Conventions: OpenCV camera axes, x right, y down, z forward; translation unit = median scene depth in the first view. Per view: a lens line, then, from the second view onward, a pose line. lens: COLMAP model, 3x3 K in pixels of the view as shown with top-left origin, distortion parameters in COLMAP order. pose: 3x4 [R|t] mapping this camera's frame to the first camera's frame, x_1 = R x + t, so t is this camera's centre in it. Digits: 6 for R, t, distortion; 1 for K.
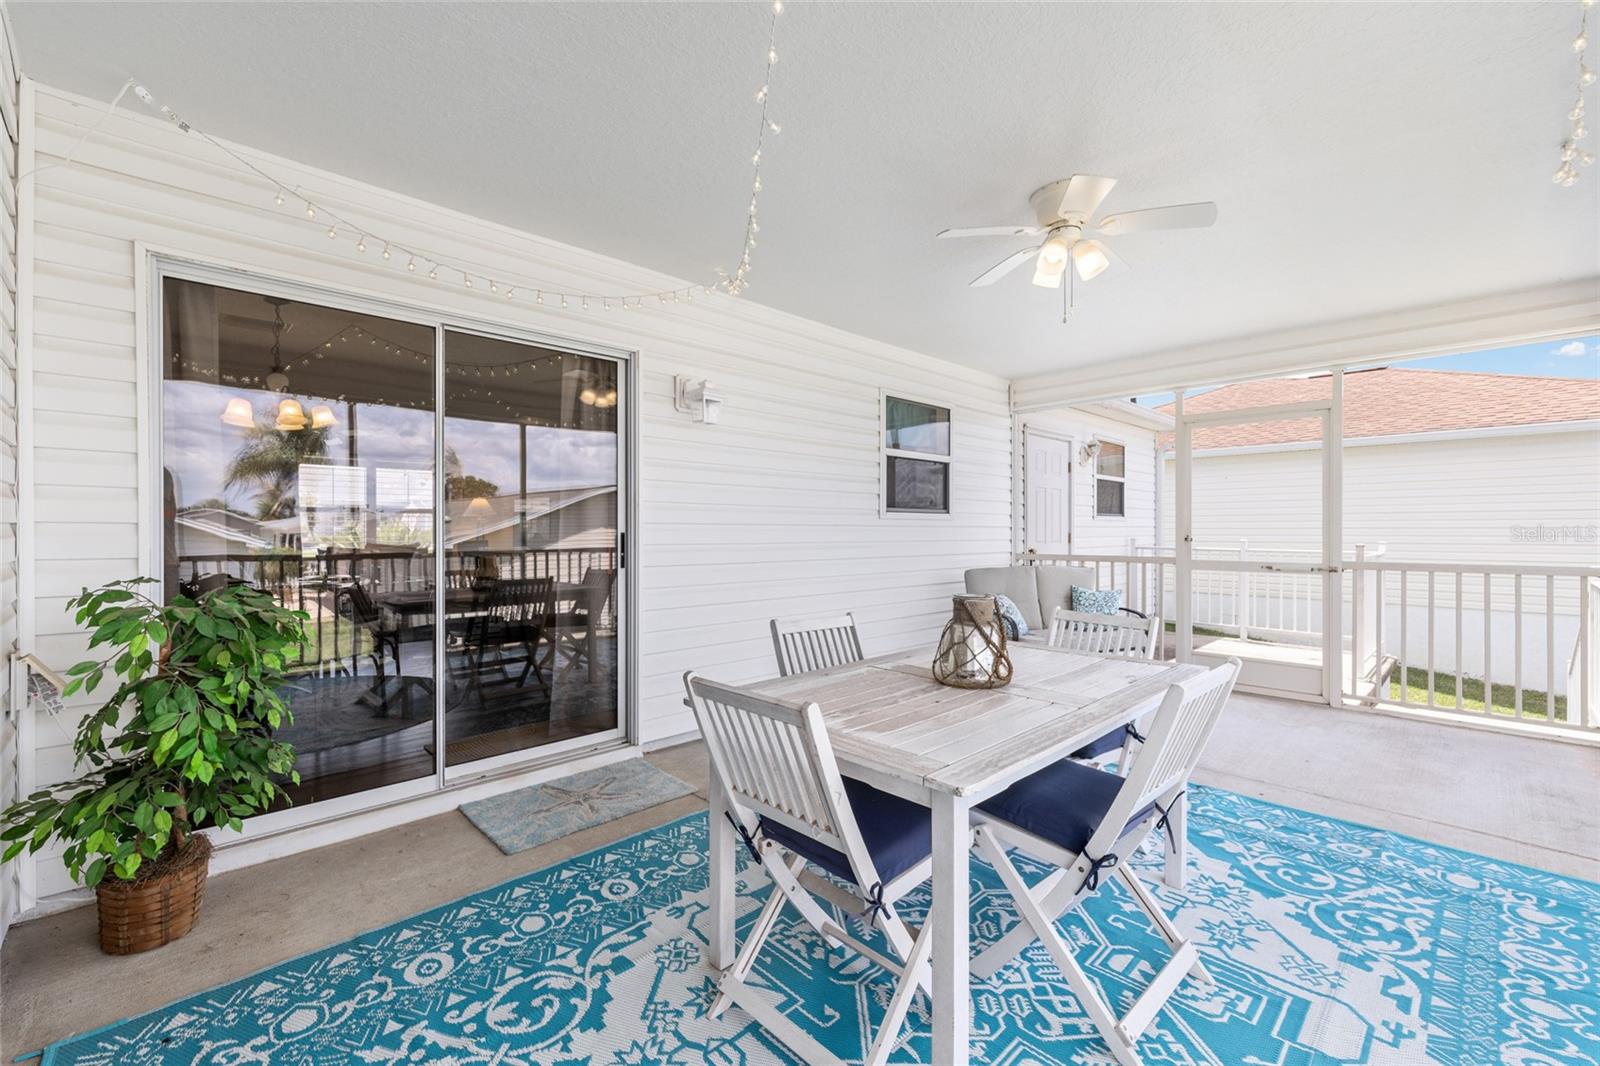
lens RADIAL K [[641.2, 0, 791.5], [0, 641.2, 535.3], [0, 0, 1]] dist [-0.001494, 0.001426]
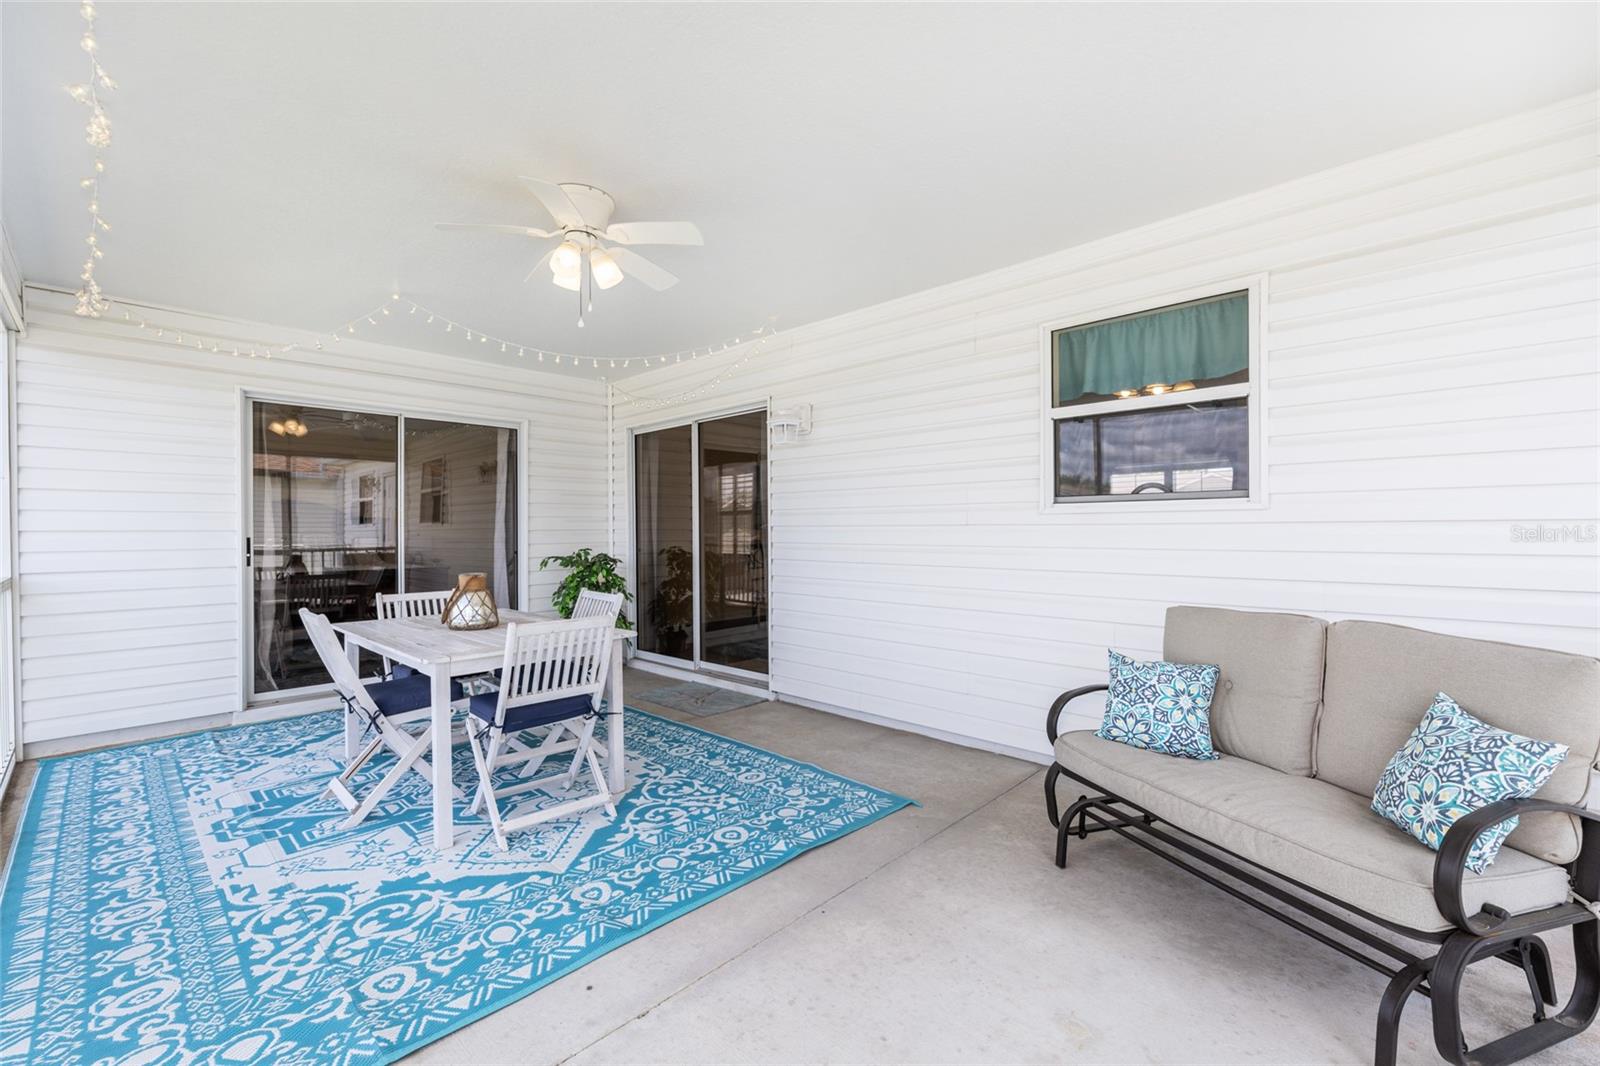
lens RADIAL K [[641.2, 0, 804.0], [0, 641.2, 527.8], [0, 0, 1]] dist [-0.001494, 0.001426]
pose [[-0.080788, 0.002713, 0.996728, -1.682728], [0.013159, 0.999912, -0.001655, -0.006144], [-0.996644, 0.012983, -0.080817, 0.102200]]
